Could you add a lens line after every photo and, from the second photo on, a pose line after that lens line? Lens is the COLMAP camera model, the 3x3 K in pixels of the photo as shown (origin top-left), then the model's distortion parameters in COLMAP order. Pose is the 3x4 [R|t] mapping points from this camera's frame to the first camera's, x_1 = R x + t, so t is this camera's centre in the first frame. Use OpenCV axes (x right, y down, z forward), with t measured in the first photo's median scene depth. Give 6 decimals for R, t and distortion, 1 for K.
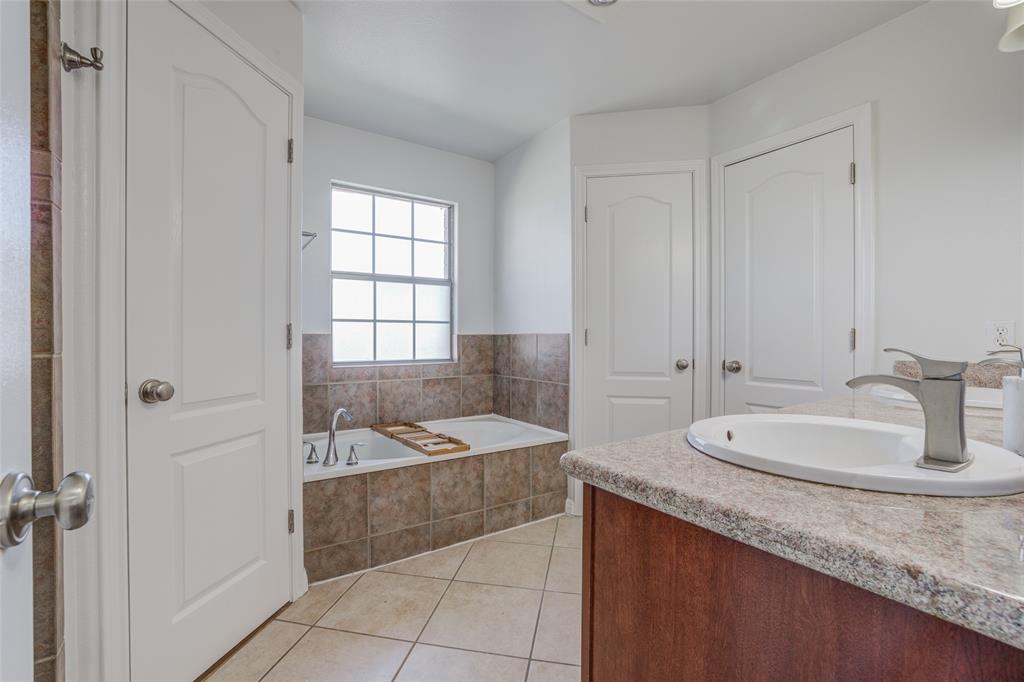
lens RADIAL K [[438.8, 0, 505.2], [0, 438.8, 342.1], [0, 0, 1]] dist [-0.036212, 0.010587]
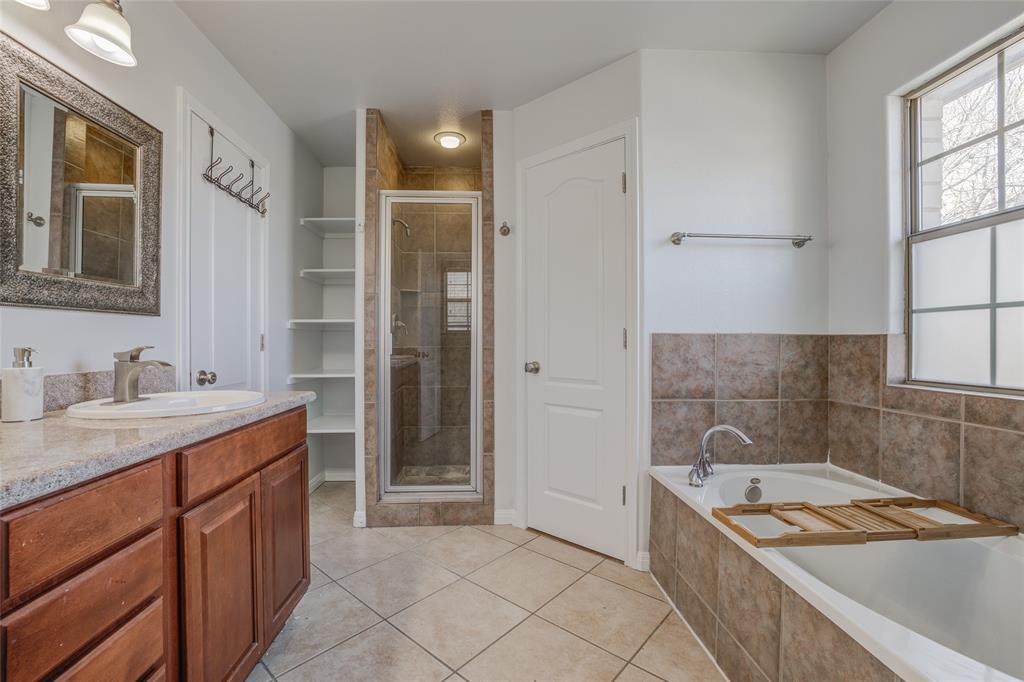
lens RADIAL K [[438.8, 0, 508.6], [0, 438.8, 336.1], [0, 0, 1]] dist [-0.036212, 0.010587]
pose [[-0.504403, -0.009568, -0.863415, 0.444067], [-0.008617, 0.999945, -0.006047, -0.006383], [0.863425, 0.004390, -0.504458, 0.842938]]
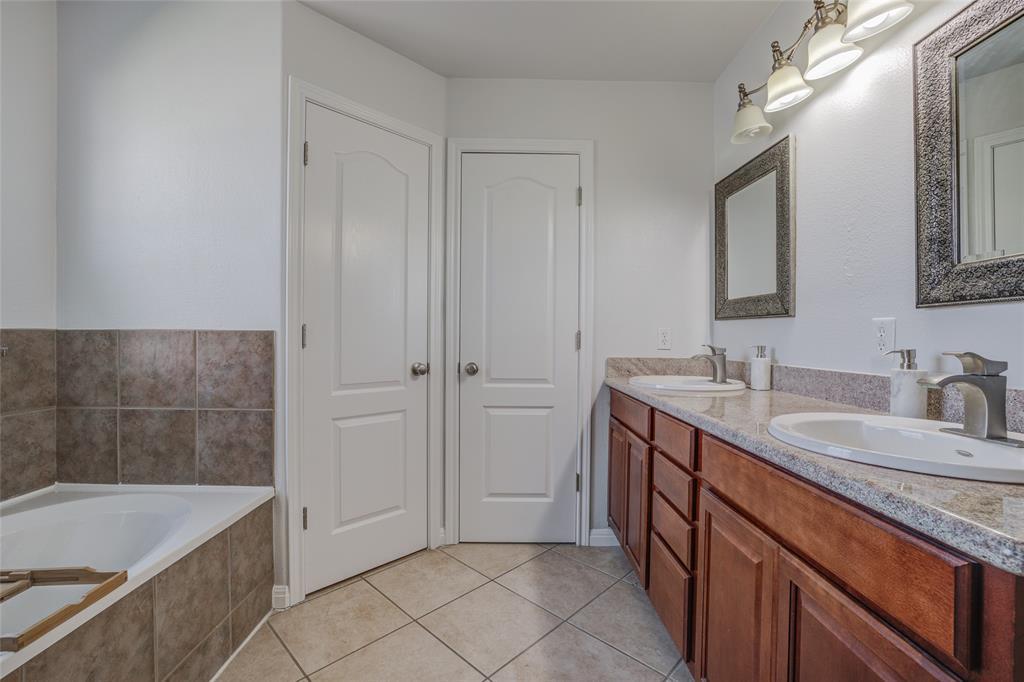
lens RADIAL K [[438.8, 0, 504.8], [0, 438.8, 346.7], [0, 0, 1]] dist [-0.036212, 0.010587]
pose [[0.555037, -0.011535, 0.831746, -0.192379], [0.002603, 0.999923, 0.012131, -0.002665], [-0.831822, -0.004568, 0.555024, 0.357704]]
